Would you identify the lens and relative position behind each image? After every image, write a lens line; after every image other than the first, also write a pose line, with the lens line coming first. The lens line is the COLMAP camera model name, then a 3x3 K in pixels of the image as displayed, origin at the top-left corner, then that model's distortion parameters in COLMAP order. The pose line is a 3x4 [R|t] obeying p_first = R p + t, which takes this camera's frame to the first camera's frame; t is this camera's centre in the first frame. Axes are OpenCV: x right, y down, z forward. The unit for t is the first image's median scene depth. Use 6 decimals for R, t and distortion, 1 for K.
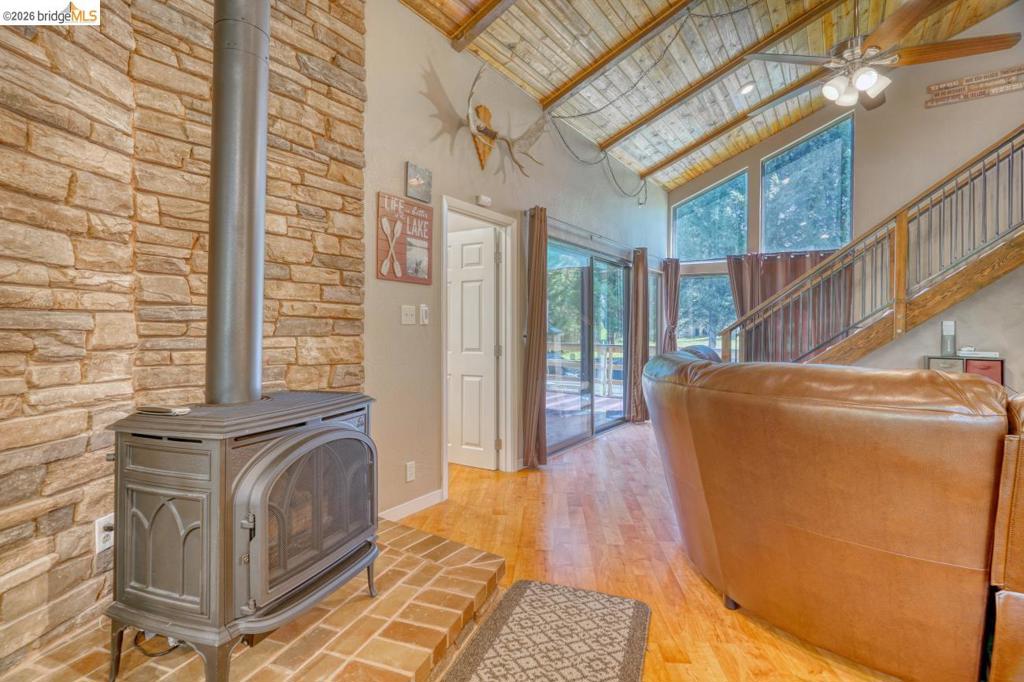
lens RADIAL K [[445.3, 0, 510.5], [0, 445.3, 323.5], [0, 0, 1]] dist [-0.000710, 0.000105]
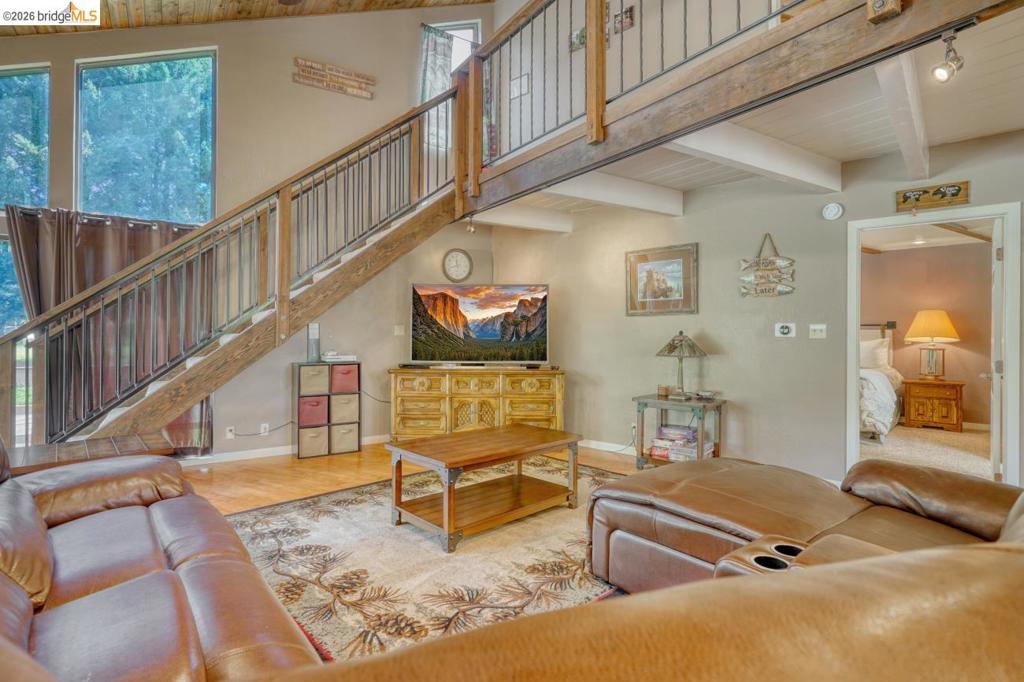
lens RADIAL K [[496.3, 0, 514.7], [0, 496.3, 334.4], [0, 0, 1]] dist [-0.003787, -0.000249]
pose [[0.317611, -0.016026, 0.948086, 0.129041], [0.000551, 0.999860, 0.016717, -0.000750], [-0.948221, -0.004787, 0.317575, 0.255107]]
